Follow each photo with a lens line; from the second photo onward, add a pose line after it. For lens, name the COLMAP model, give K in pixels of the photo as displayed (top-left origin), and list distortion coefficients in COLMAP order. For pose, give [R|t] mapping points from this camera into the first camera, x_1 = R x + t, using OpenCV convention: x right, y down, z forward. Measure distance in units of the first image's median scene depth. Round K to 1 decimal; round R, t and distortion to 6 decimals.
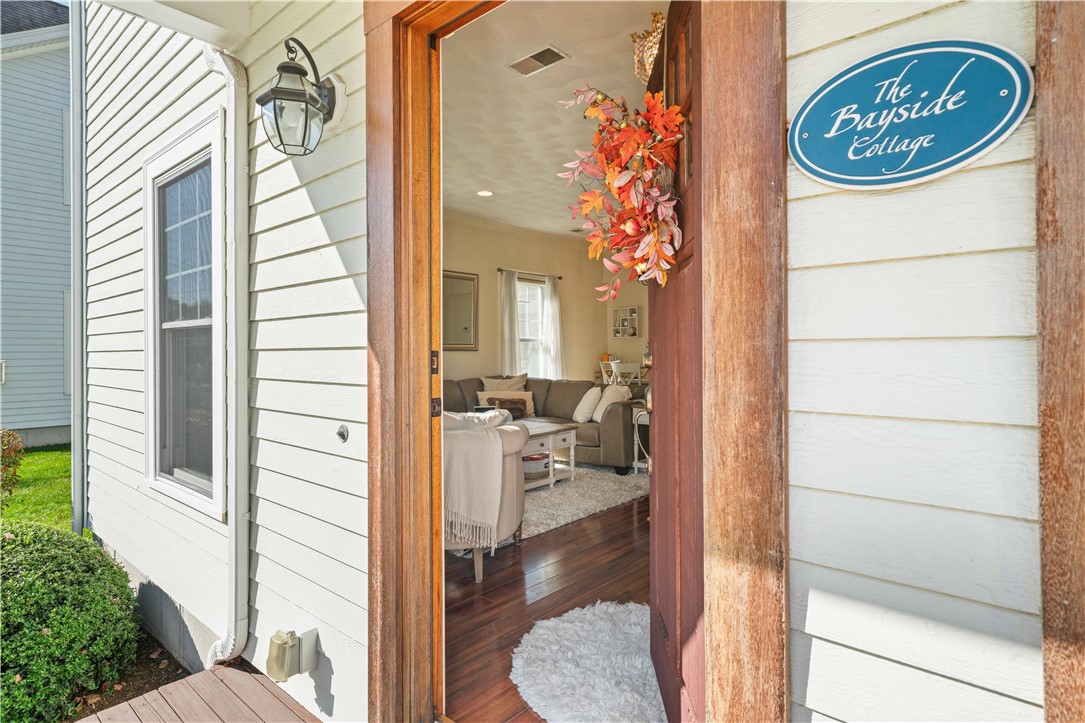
lens RADIAL K [[586.8, 0, 540.6], [0, 586.8, 356.4], [0, 0, 1]] dist [0.007263, 0.000779]
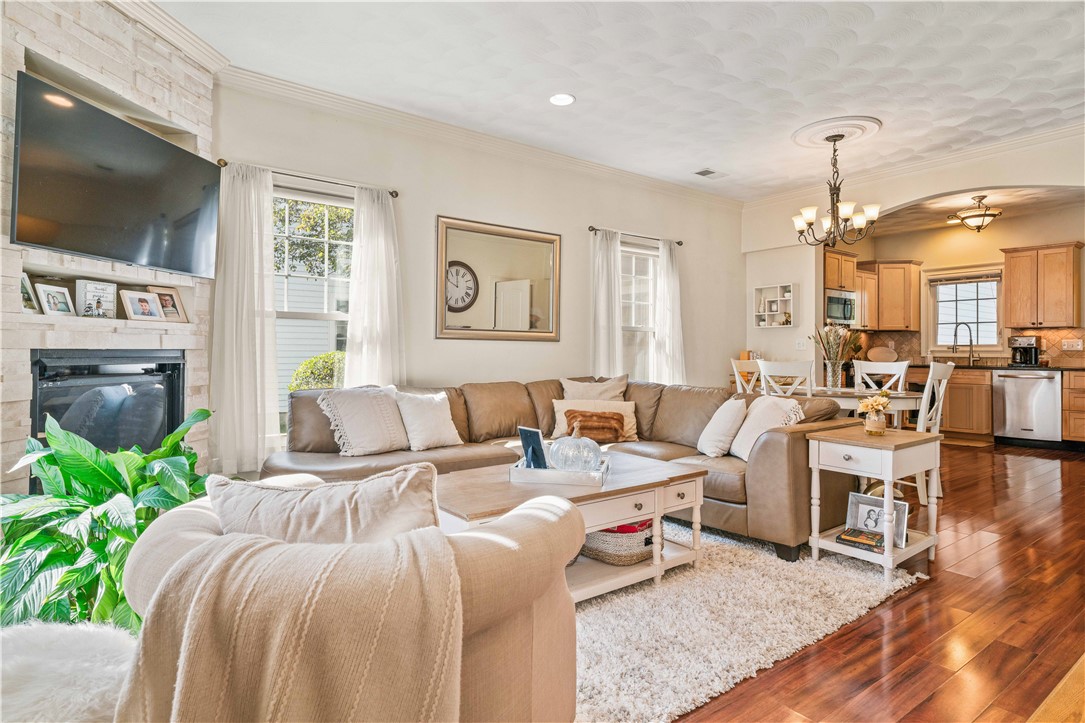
lens RADIAL K [[586.8, 0, 532.5], [0, 586.8, 346.9], [0, 0, 1]] dist [0.007263, 0.000779]
pose [[0.976360, 0.007345, -0.216027, 0.016938], [-0.011105, 0.999807, -0.016200, 0.009815], [0.215866, 0.018216, 0.976253, 0.330738]]
